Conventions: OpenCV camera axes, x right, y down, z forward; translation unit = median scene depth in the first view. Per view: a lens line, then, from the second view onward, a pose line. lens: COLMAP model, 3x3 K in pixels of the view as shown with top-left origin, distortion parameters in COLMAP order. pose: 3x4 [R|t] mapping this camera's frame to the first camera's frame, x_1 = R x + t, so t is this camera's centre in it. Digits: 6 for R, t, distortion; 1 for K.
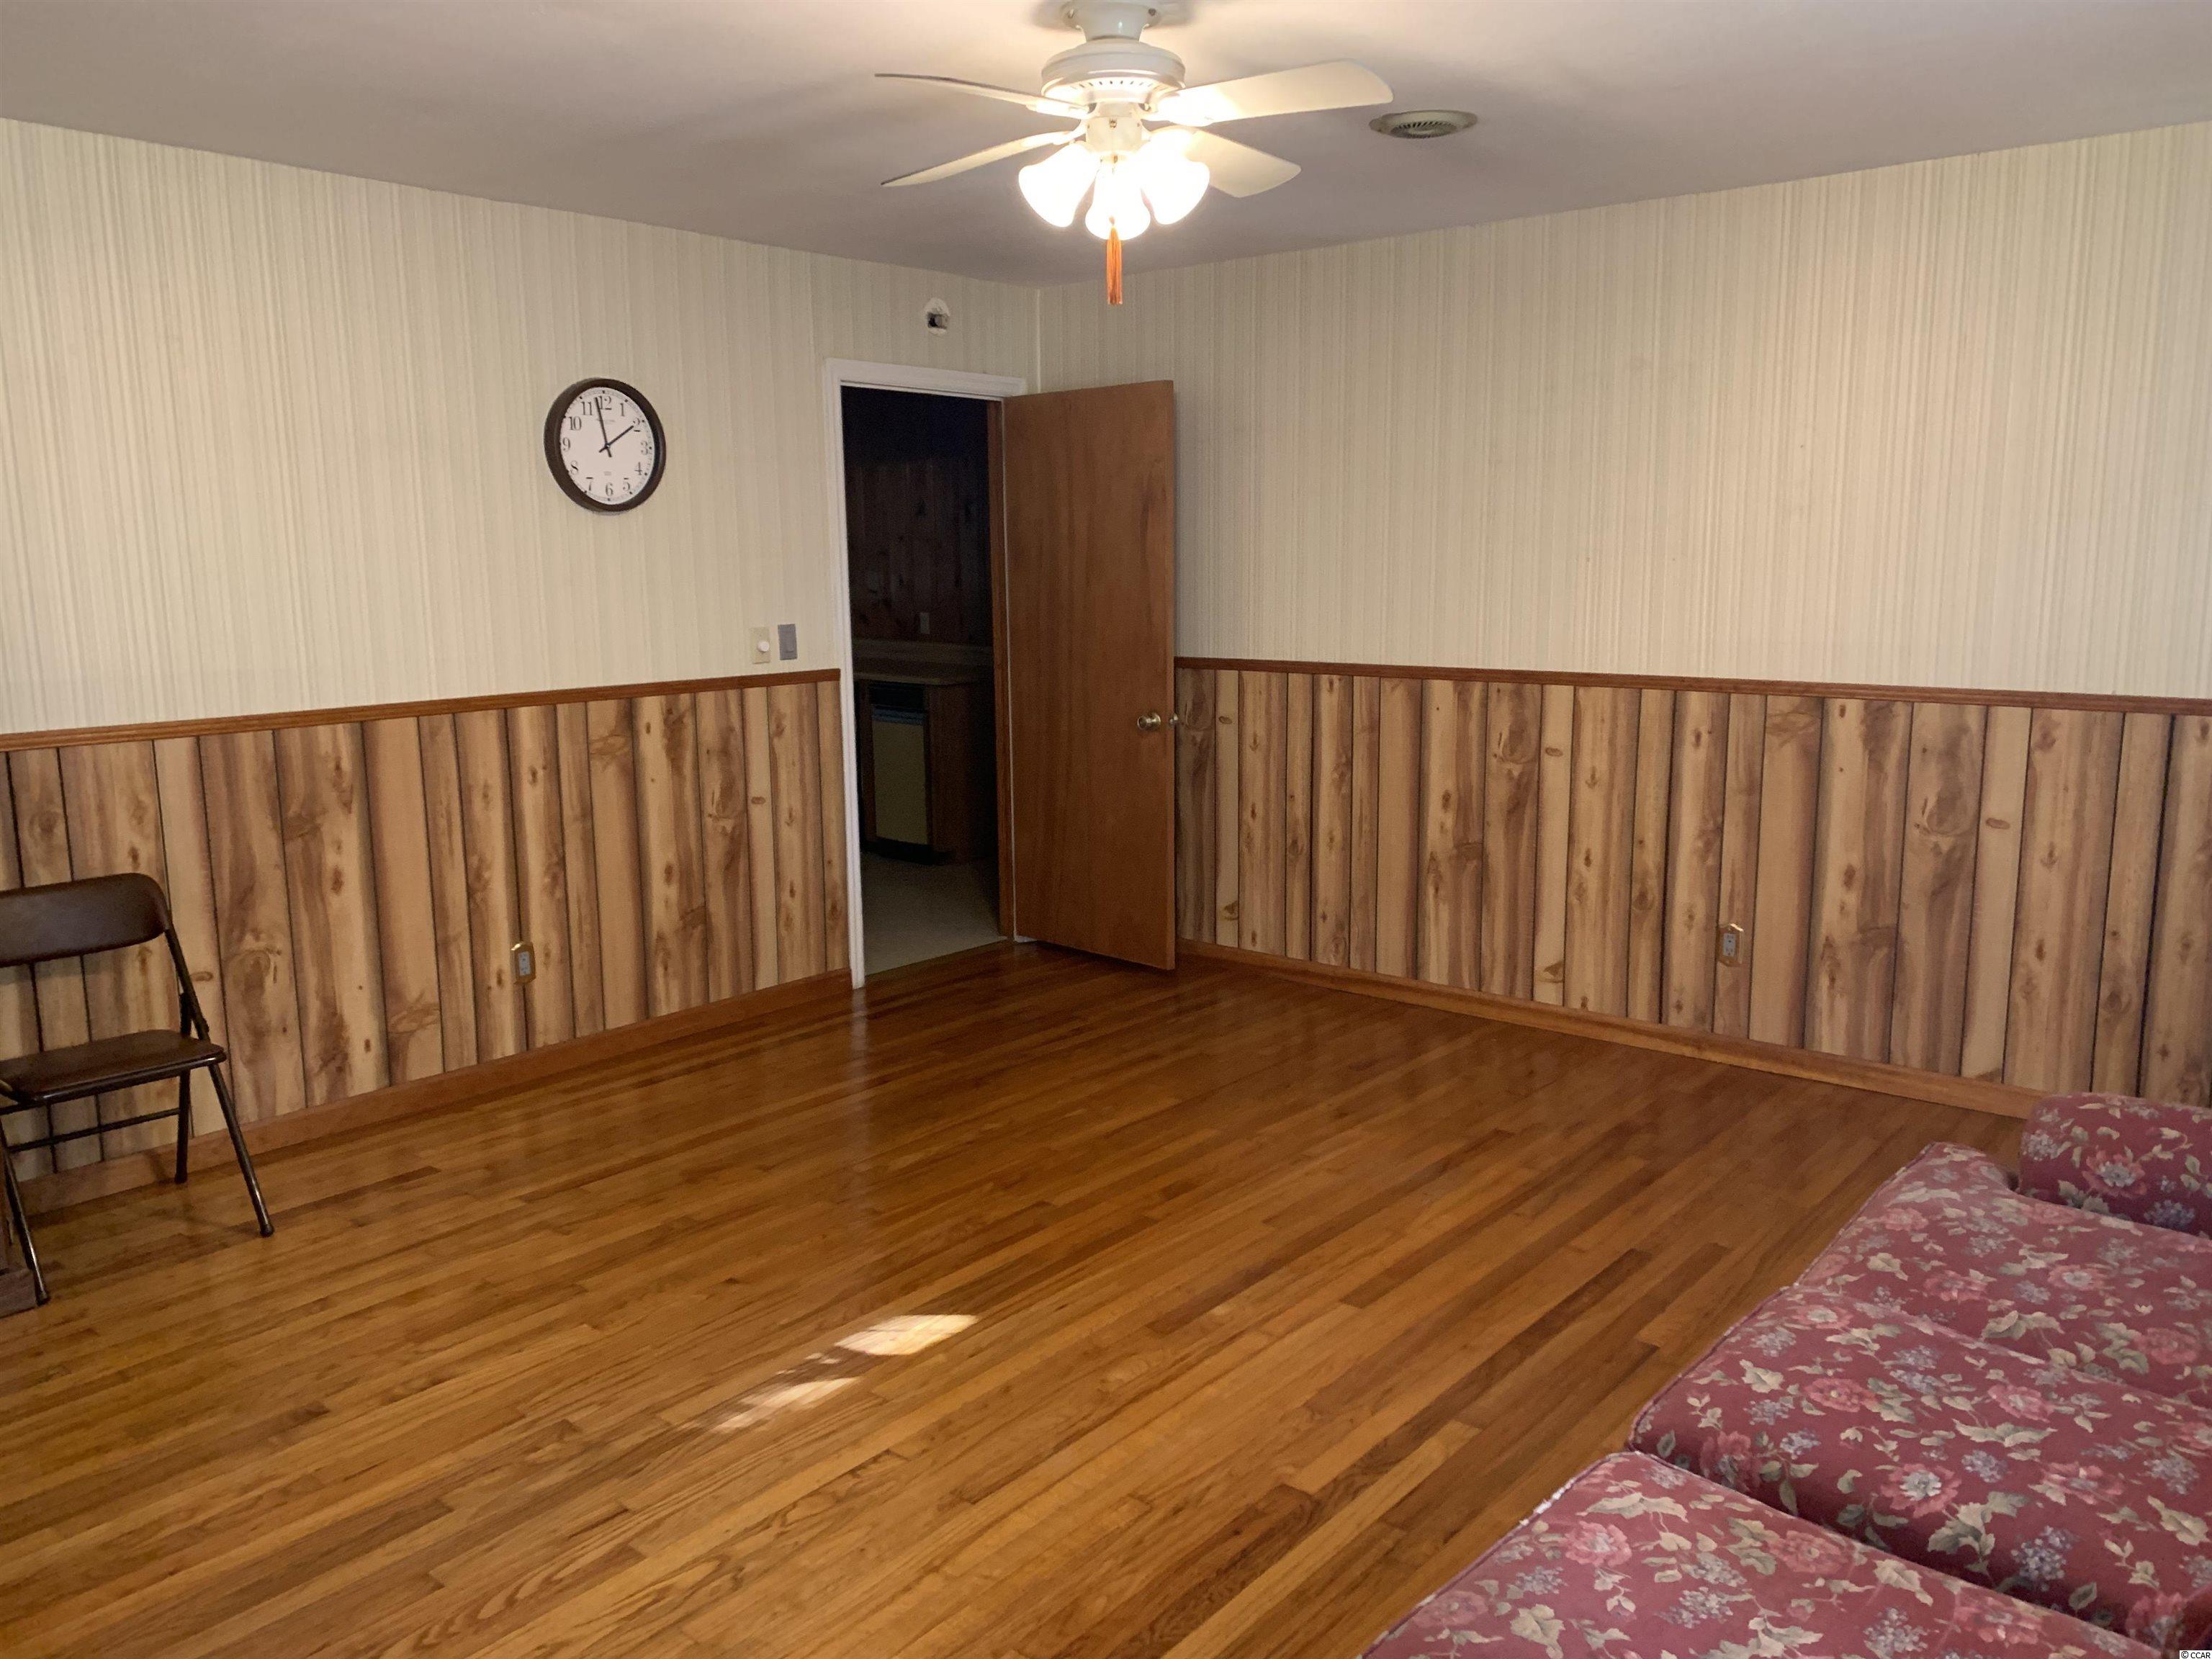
lens RADIAL K [[1717.8, 0, 1099.7], [0, 1717.8, 840.8], [0, 0, 1]] dist [0.047974, -0.027320]
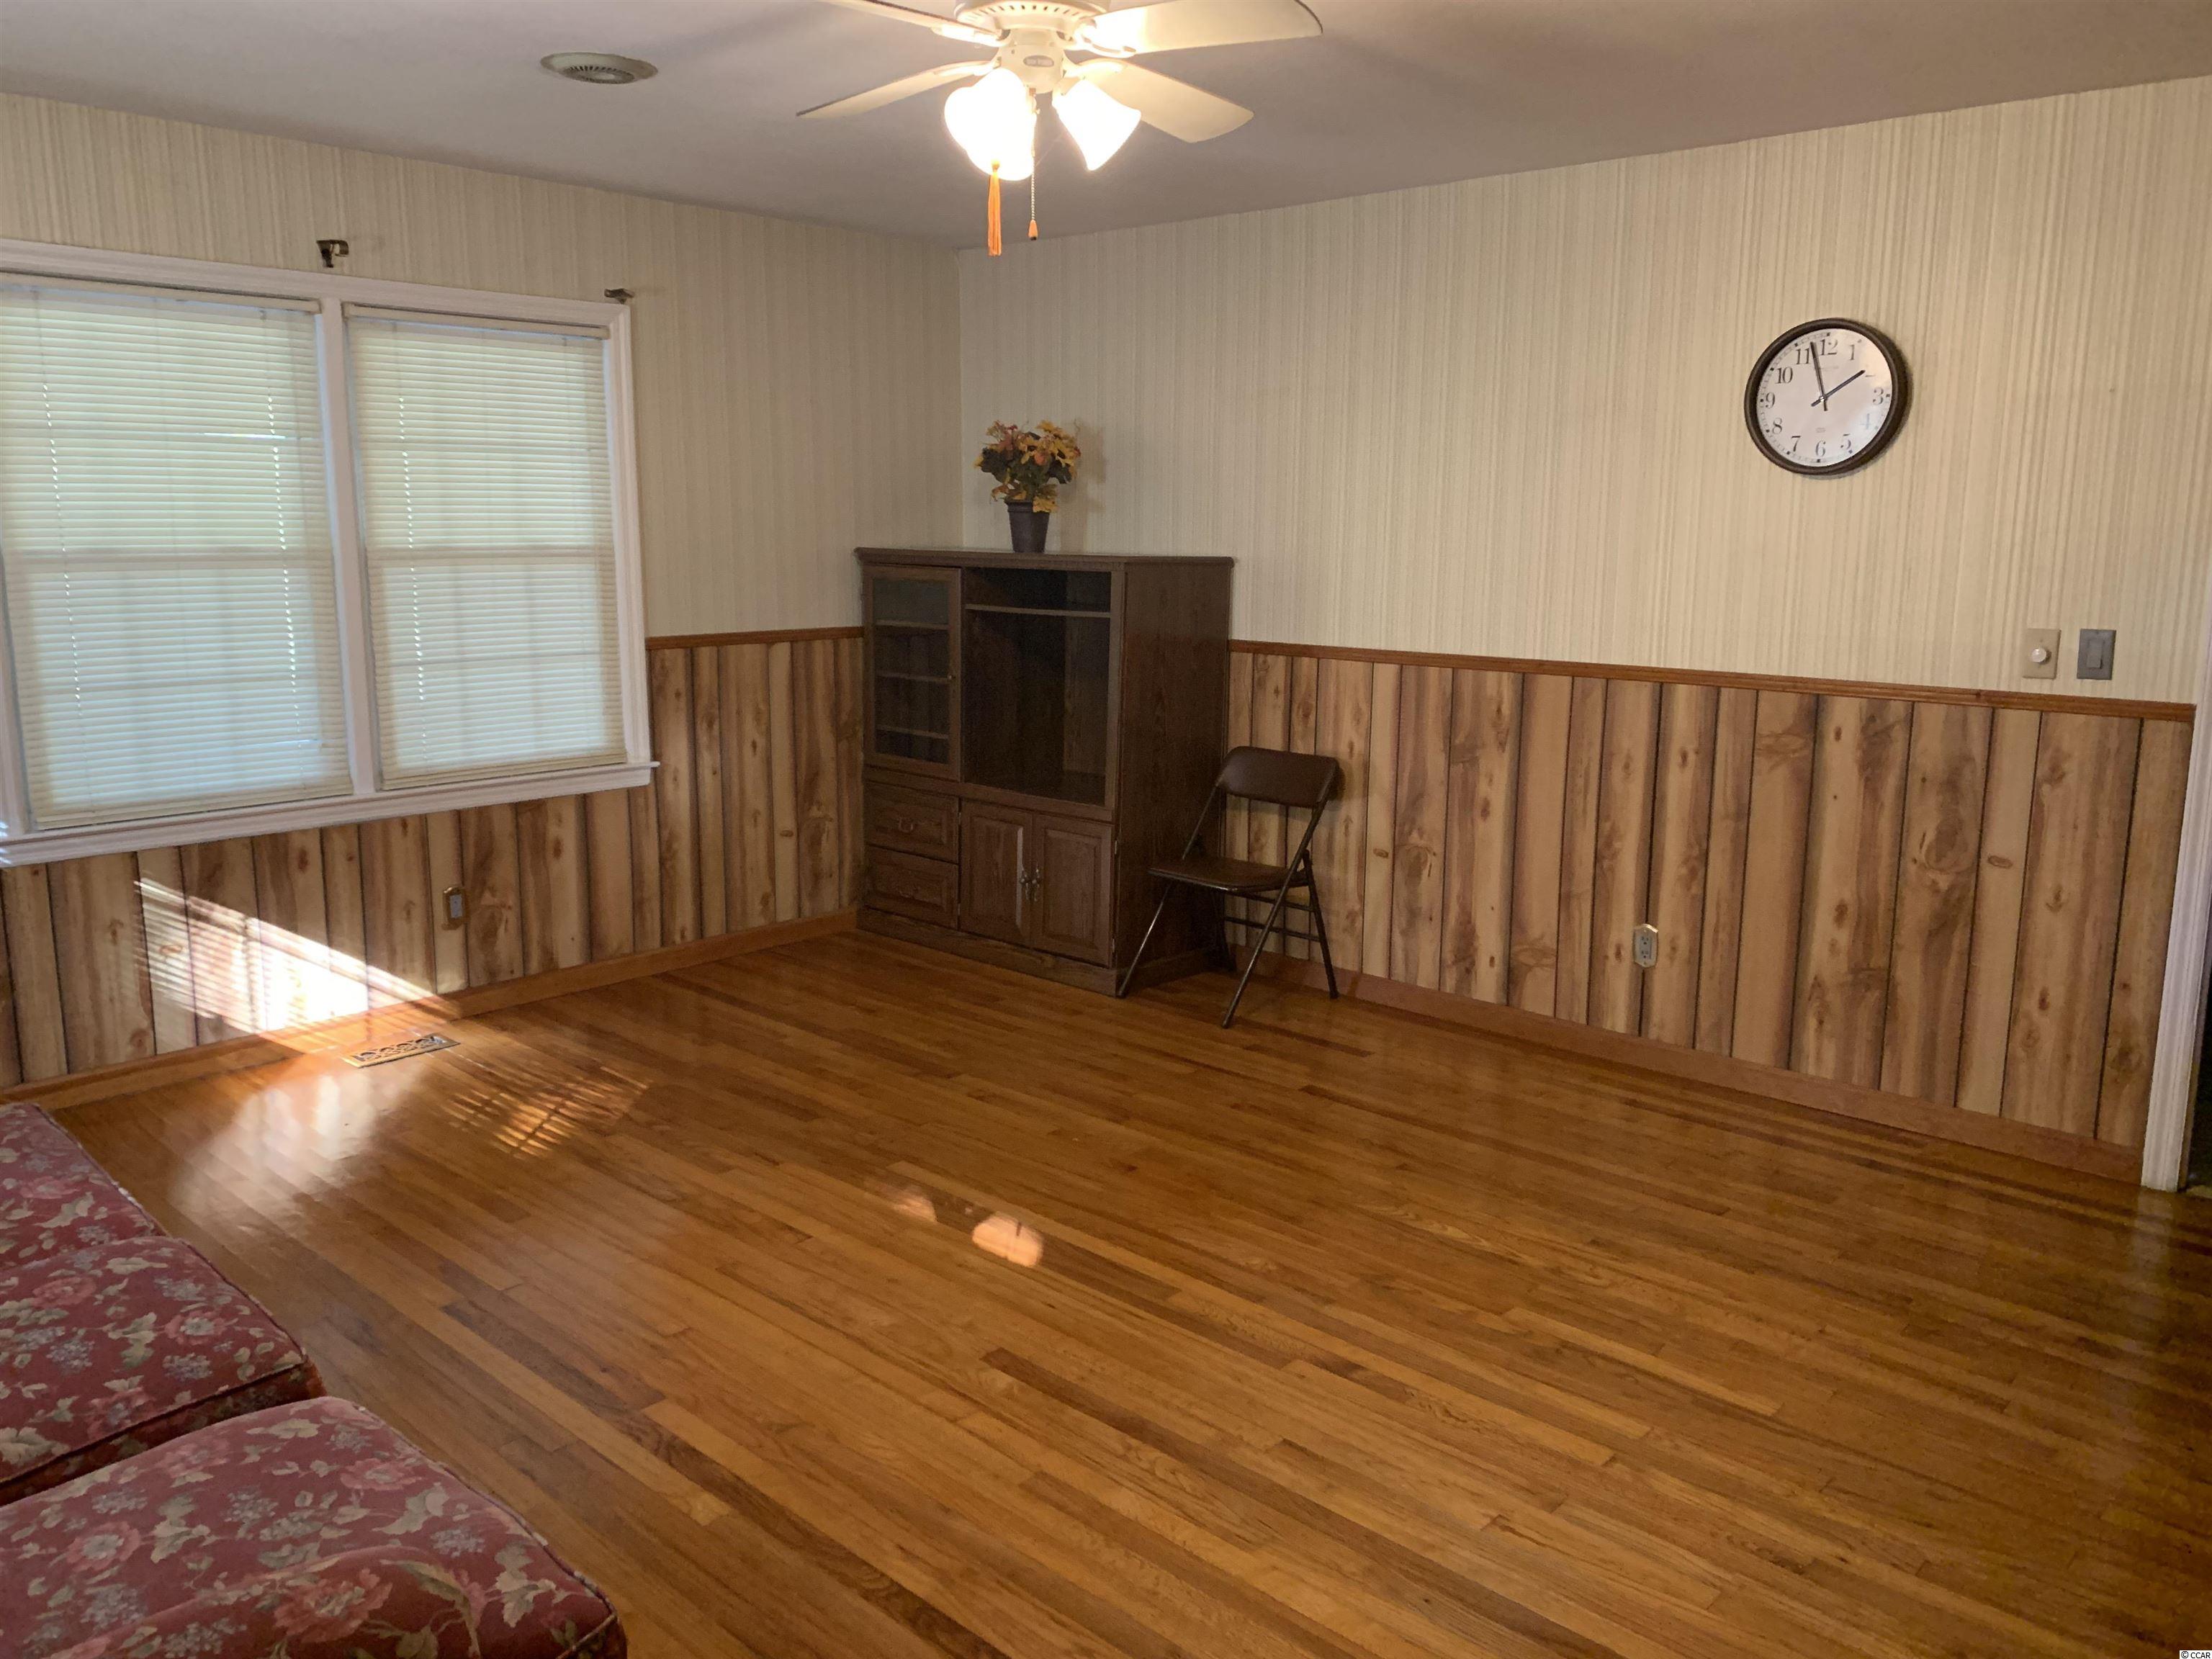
lens RADIAL K [[1717.8, 0, 1097.1], [0, 1717.8, 814.6], [0, 0, 1]] dist [0.047974, -0.027320]
pose [[-0.078197, 0.180760, -0.980414, 0.652896], [-0.175635, 0.965545, 0.192027, -0.138191], [0.981345, 0.187211, -0.043755, 0.761659]]
